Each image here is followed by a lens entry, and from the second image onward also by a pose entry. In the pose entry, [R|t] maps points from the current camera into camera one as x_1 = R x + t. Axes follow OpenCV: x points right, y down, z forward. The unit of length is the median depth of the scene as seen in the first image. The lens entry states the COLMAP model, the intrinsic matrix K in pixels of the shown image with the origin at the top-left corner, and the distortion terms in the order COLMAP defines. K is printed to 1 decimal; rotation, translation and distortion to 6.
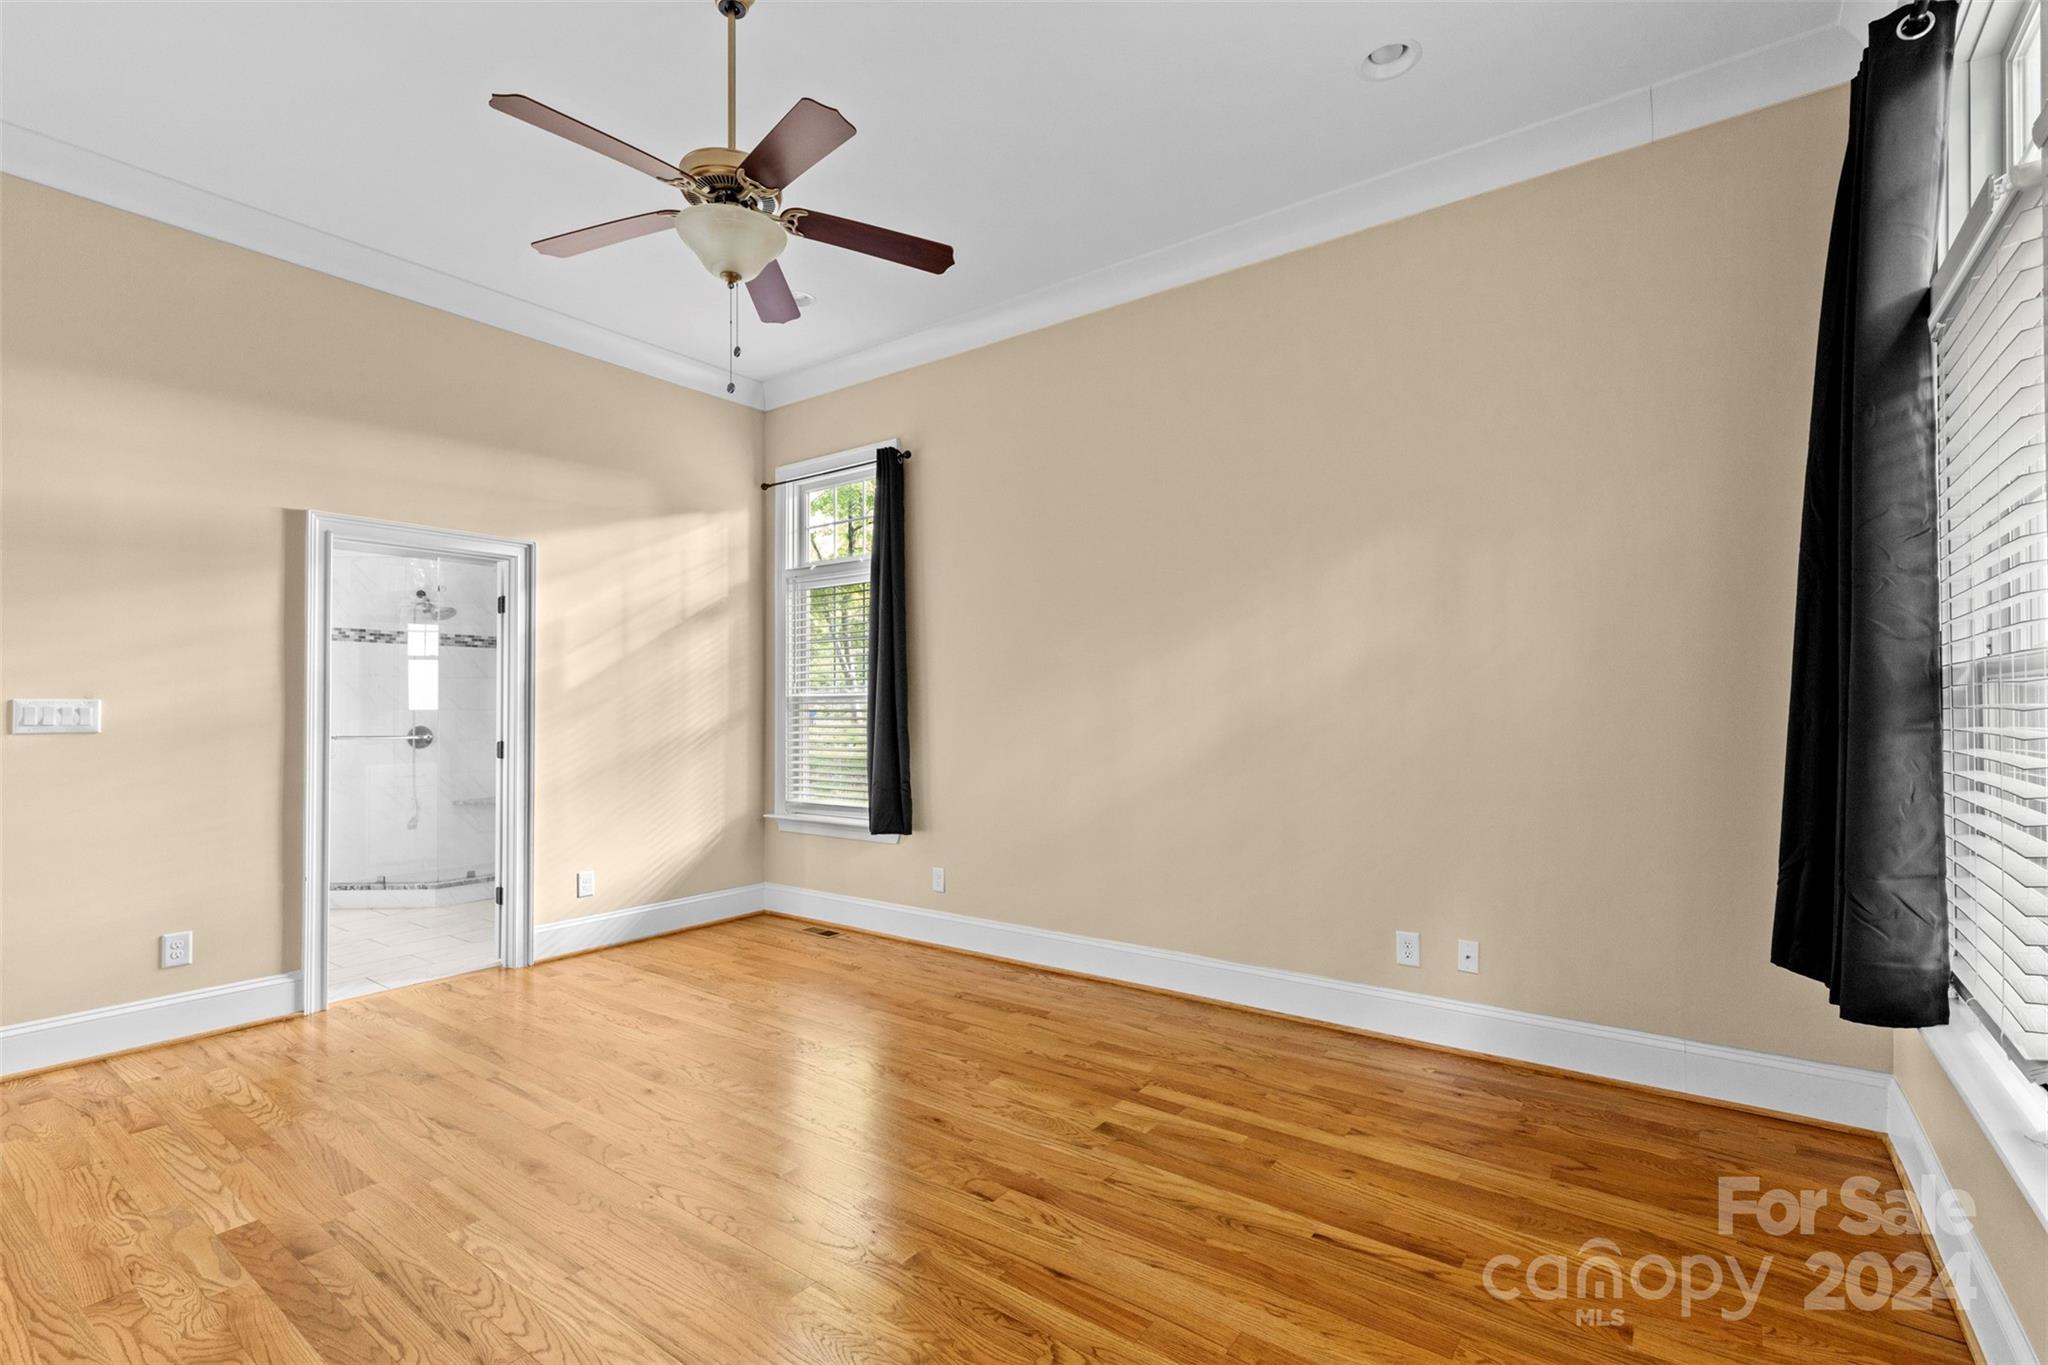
lens RADIAL K [[932.2, 0, 1034.2], [0, 932.2, 680.7], [0, 0, 1]] dist [0.003521, -0.000179]
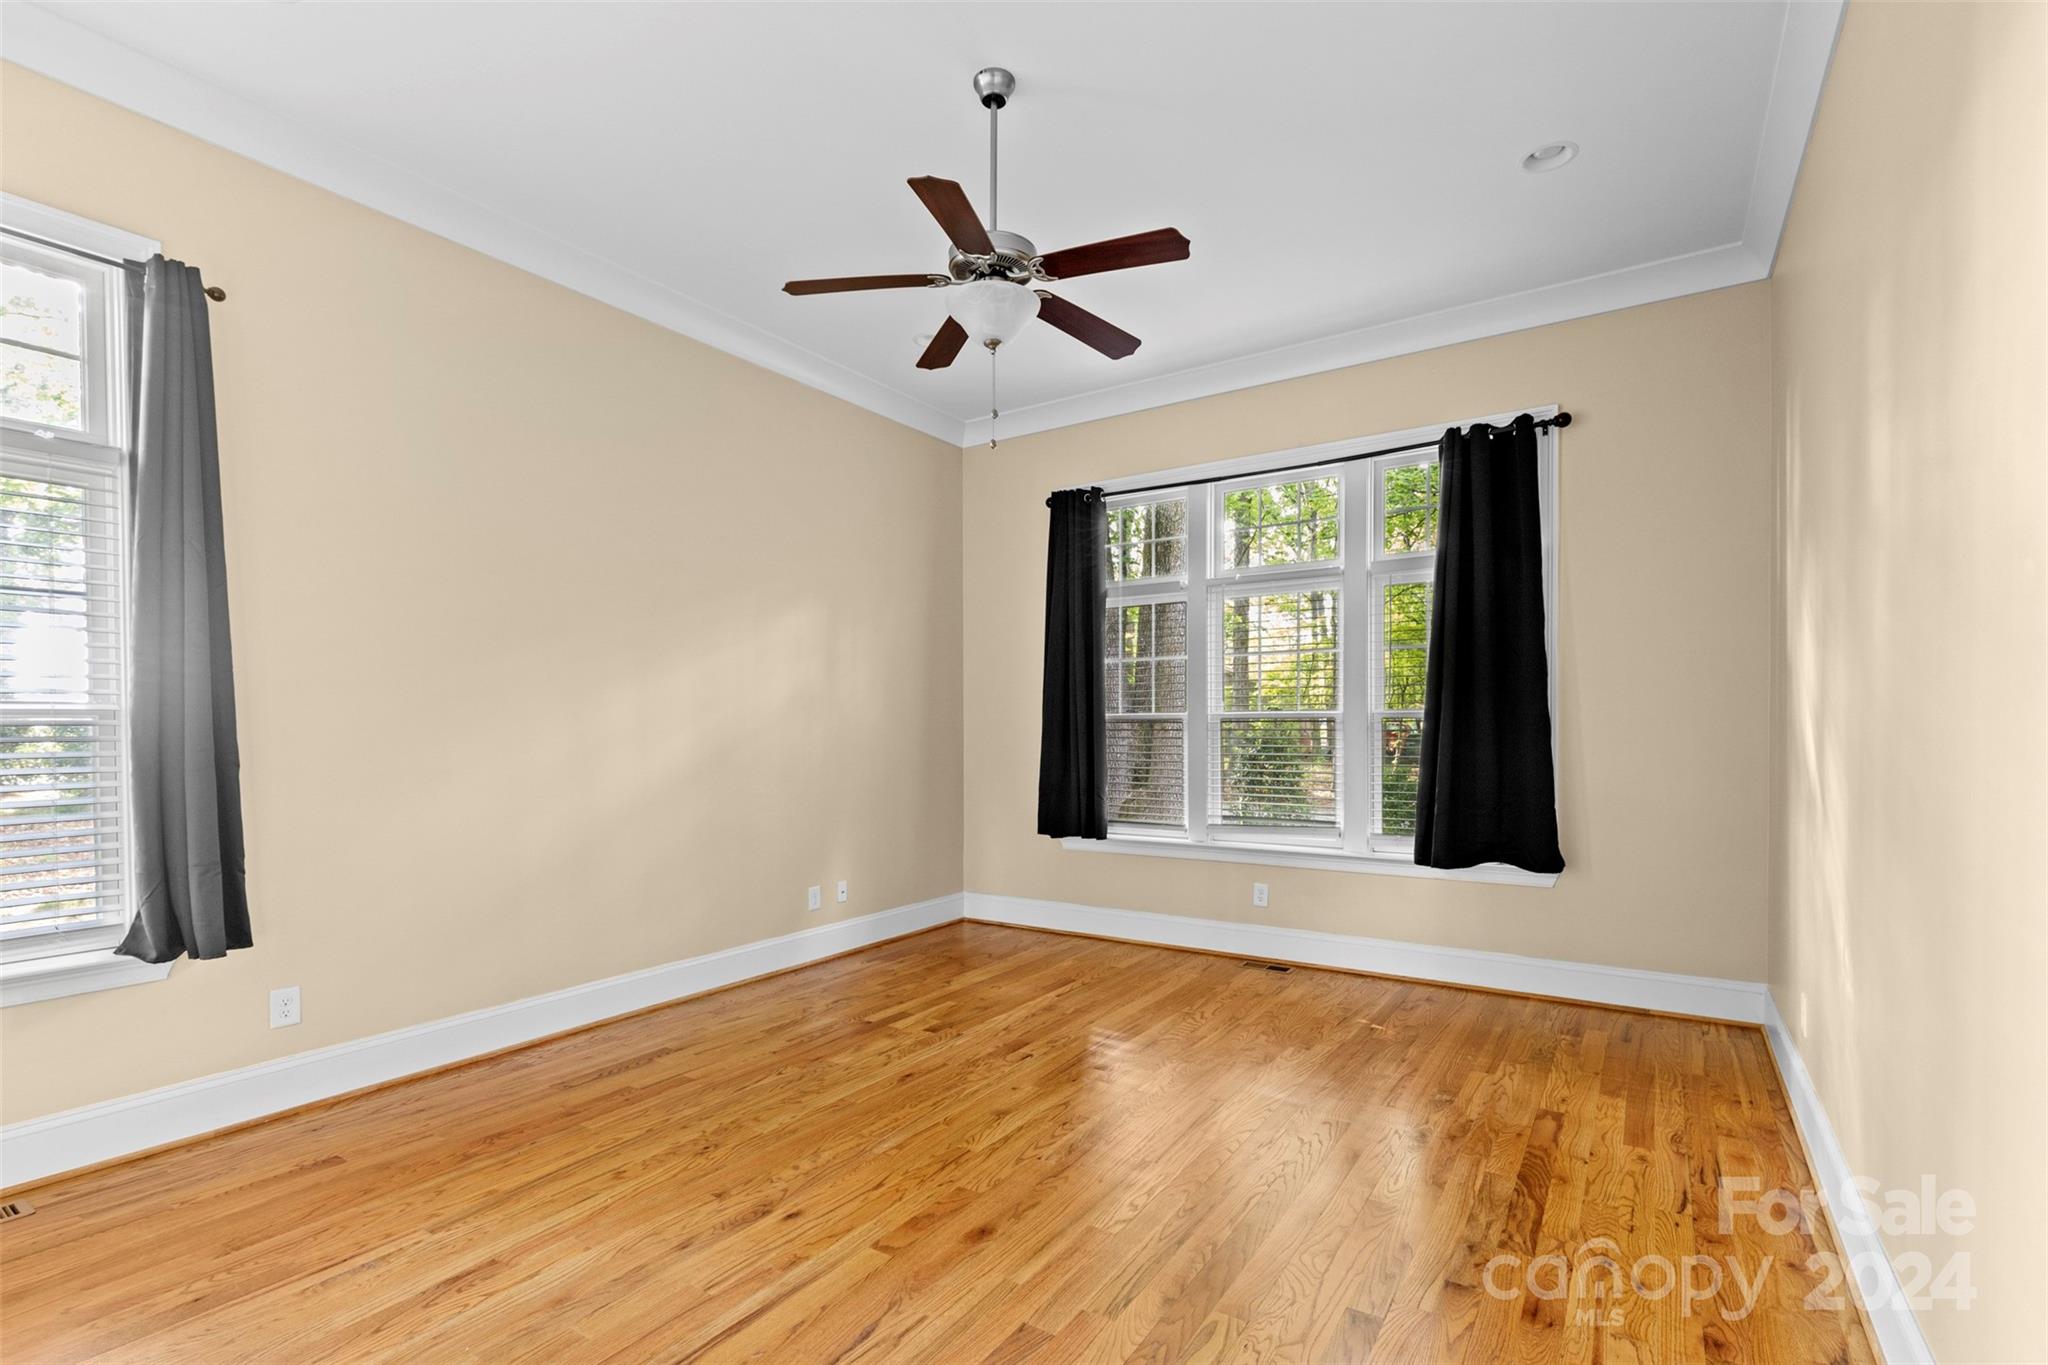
lens RADIAL K [[932.2, 0, 1060.2], [0, 932.2, 753.2], [0, 0, 1]] dist [0.003521, -0.000179]
pose [[-0.071004, -0.024978, 0.997163, -1.173783], [-0.021577, 0.999491, 0.023500, 0.026113], [-0.997243, -0.019847, -0.071507, 0.817804]]
